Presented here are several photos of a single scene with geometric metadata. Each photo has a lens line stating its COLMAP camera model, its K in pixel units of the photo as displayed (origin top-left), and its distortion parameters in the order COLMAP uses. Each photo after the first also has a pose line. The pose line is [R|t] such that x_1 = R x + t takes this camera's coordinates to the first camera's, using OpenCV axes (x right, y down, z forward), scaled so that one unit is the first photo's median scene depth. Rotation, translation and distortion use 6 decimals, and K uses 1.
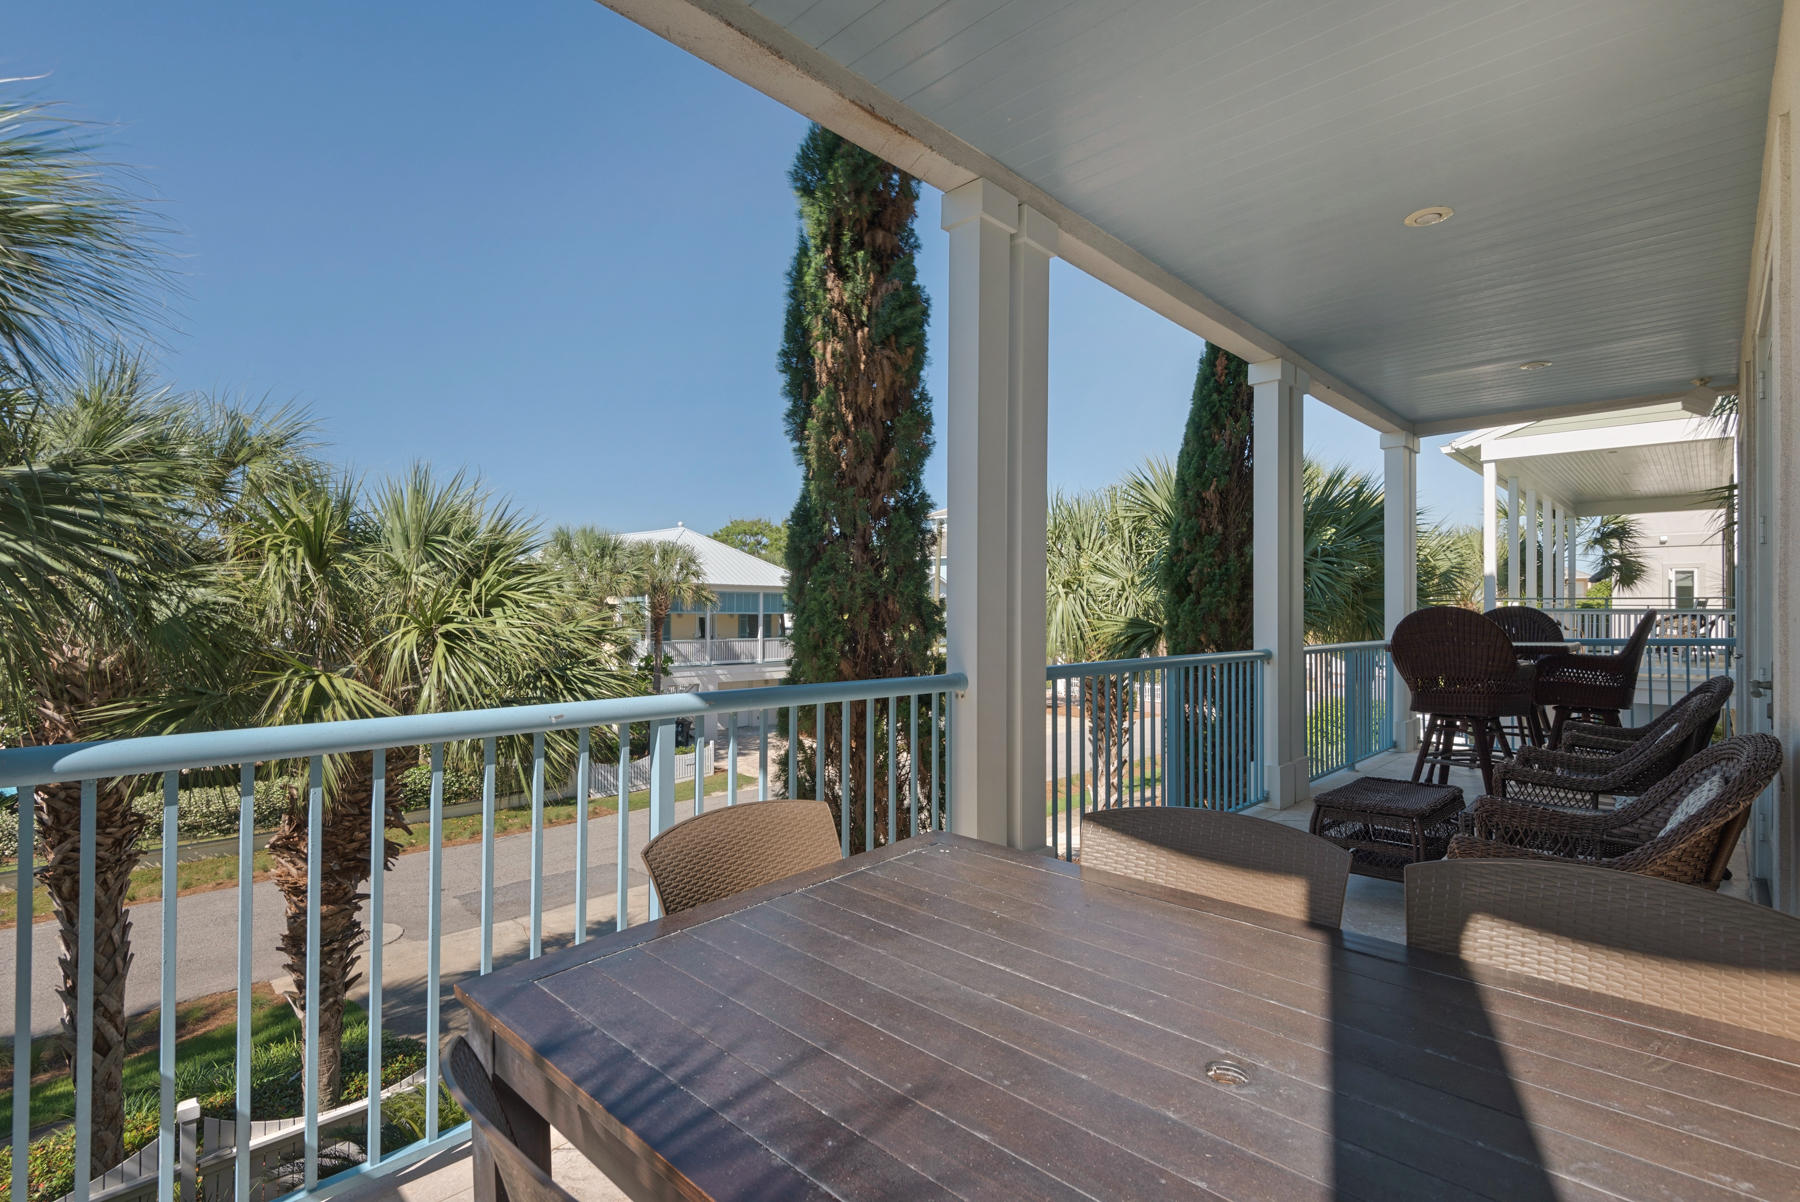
lens RADIAL K [[859.6, 0, 906.8], [0, 859.6, 620.5], [0, 0, 1]] dist [0.010855, -0.000523]
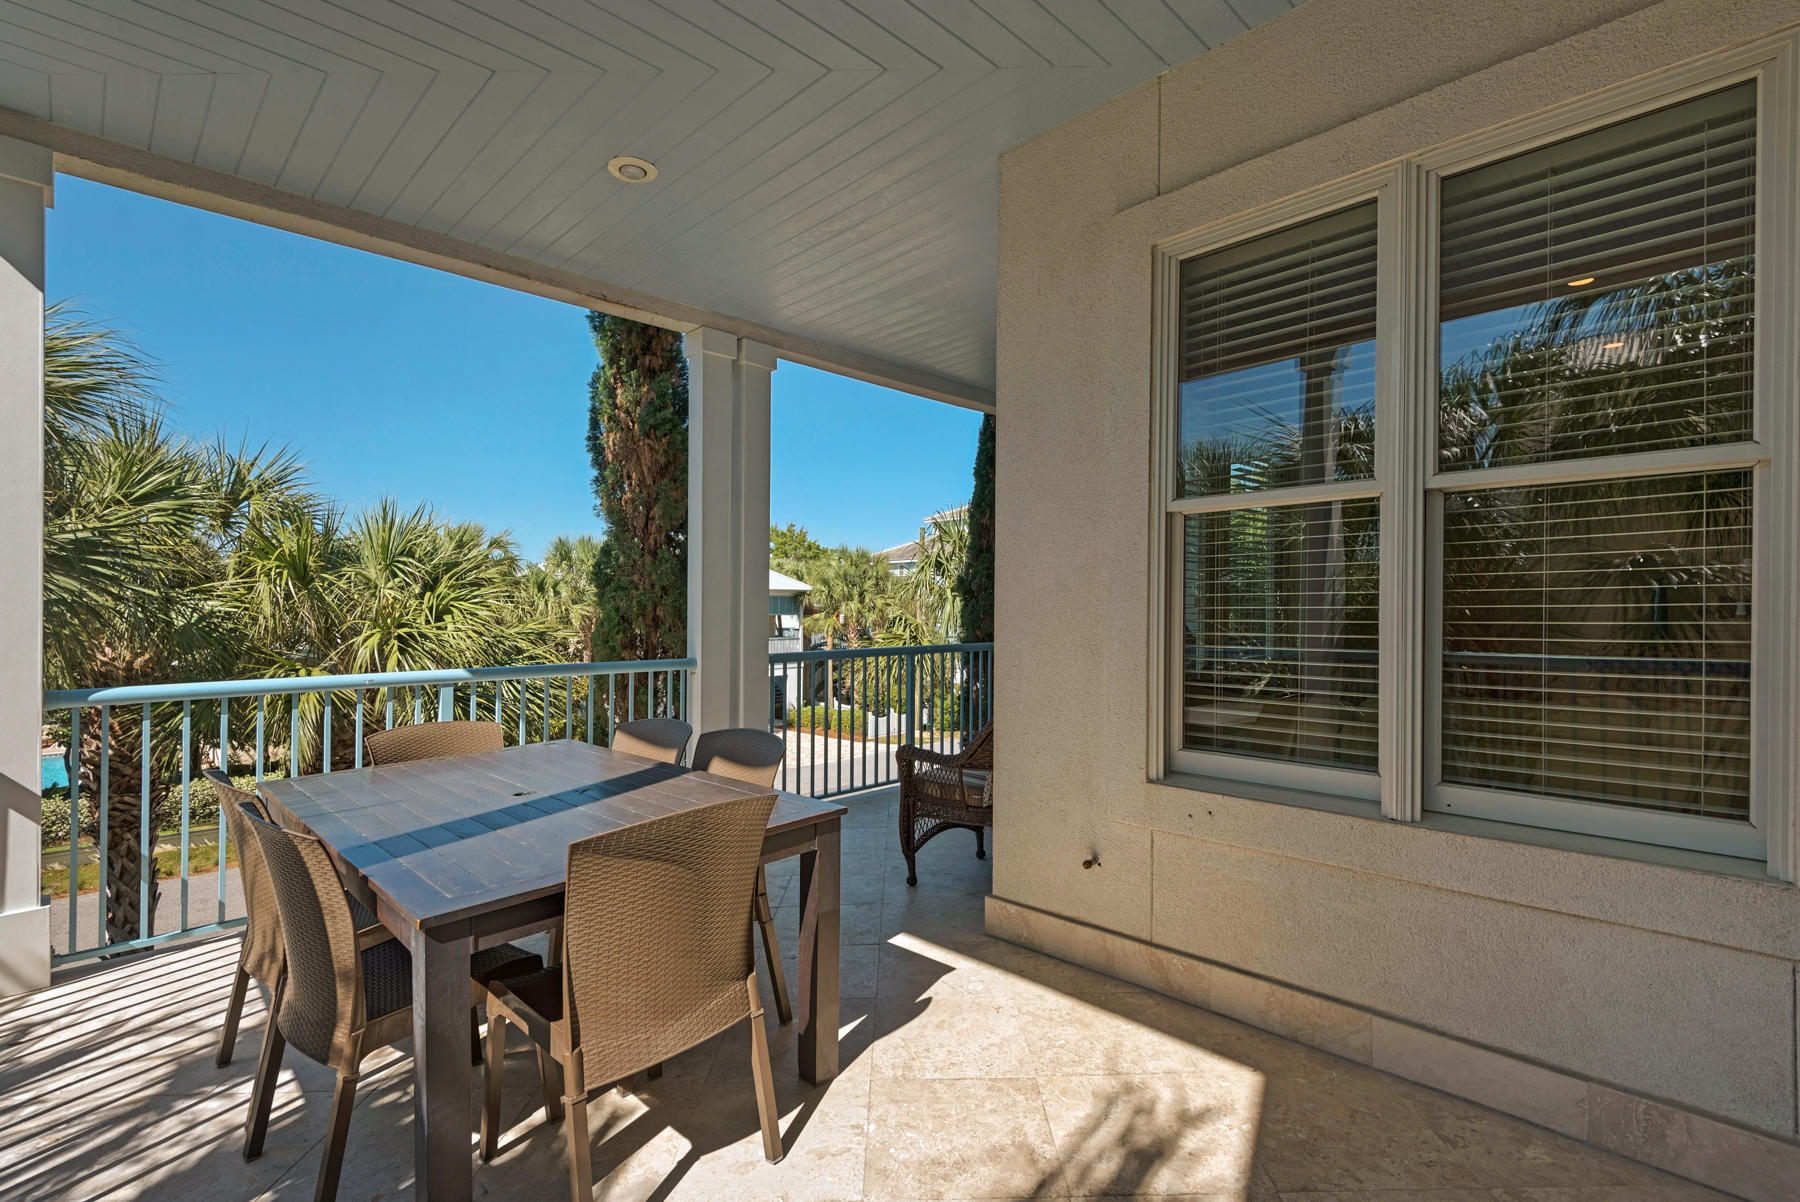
lens RADIAL K [[819.5, 0, 901.0], [0, 819.5, 618.7], [0, 0, 1]] dist [0.013763, -0.000359]
pose [[0.999901, -0.008462, -0.011269, 0.208826], [0.008430, 0.999960, -0.002921, 0.000052], [0.011294, 0.002826, 0.999932, -0.196778]]
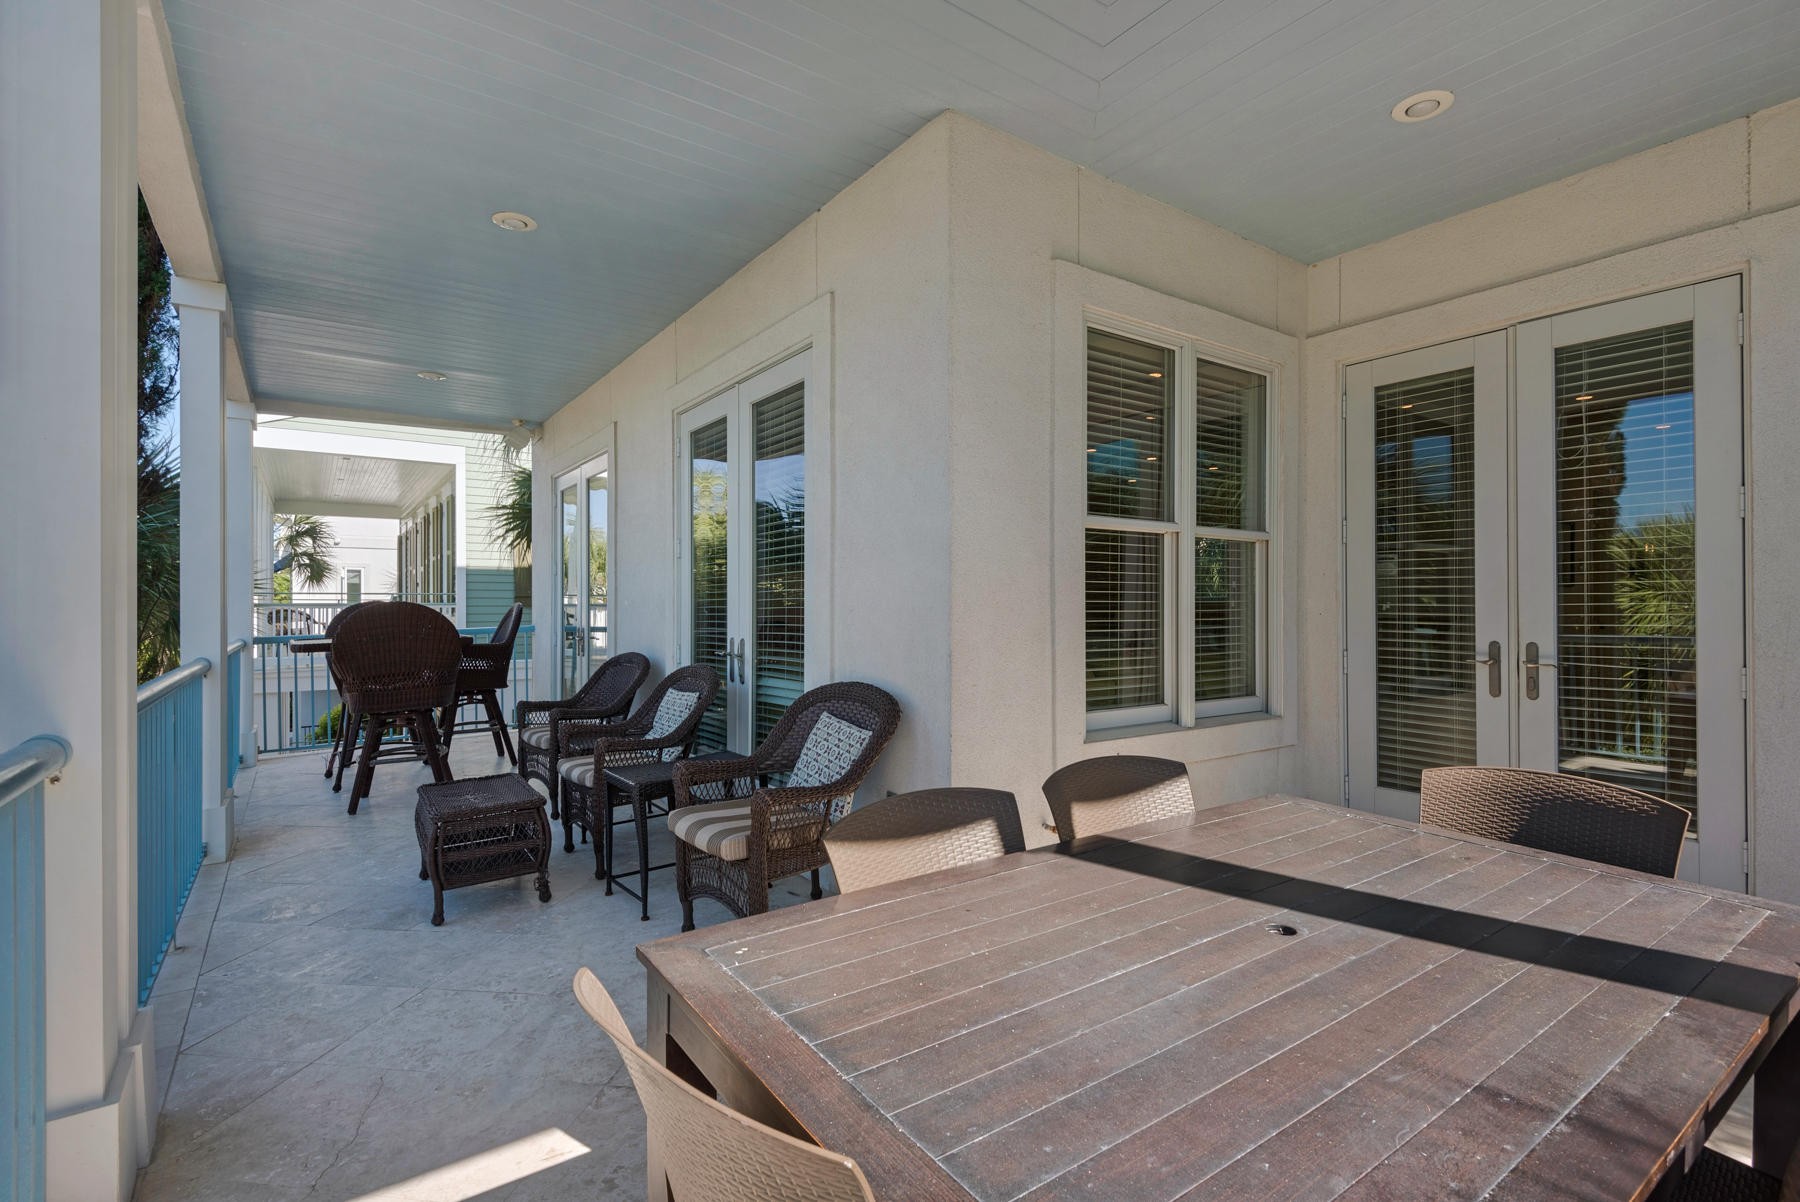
lens RADIAL K [[845.6, 0, 900.0], [0, 845.6, 601.0], [0, 0, 1]] dist [0.026868, -0.000081]
pose [[0.175058, 0.001694, 0.984557, -0.166374], [0.013762, 0.999897, -0.004167, -0.003956], [-0.984462, 0.014279, 0.175017, 0.200002]]
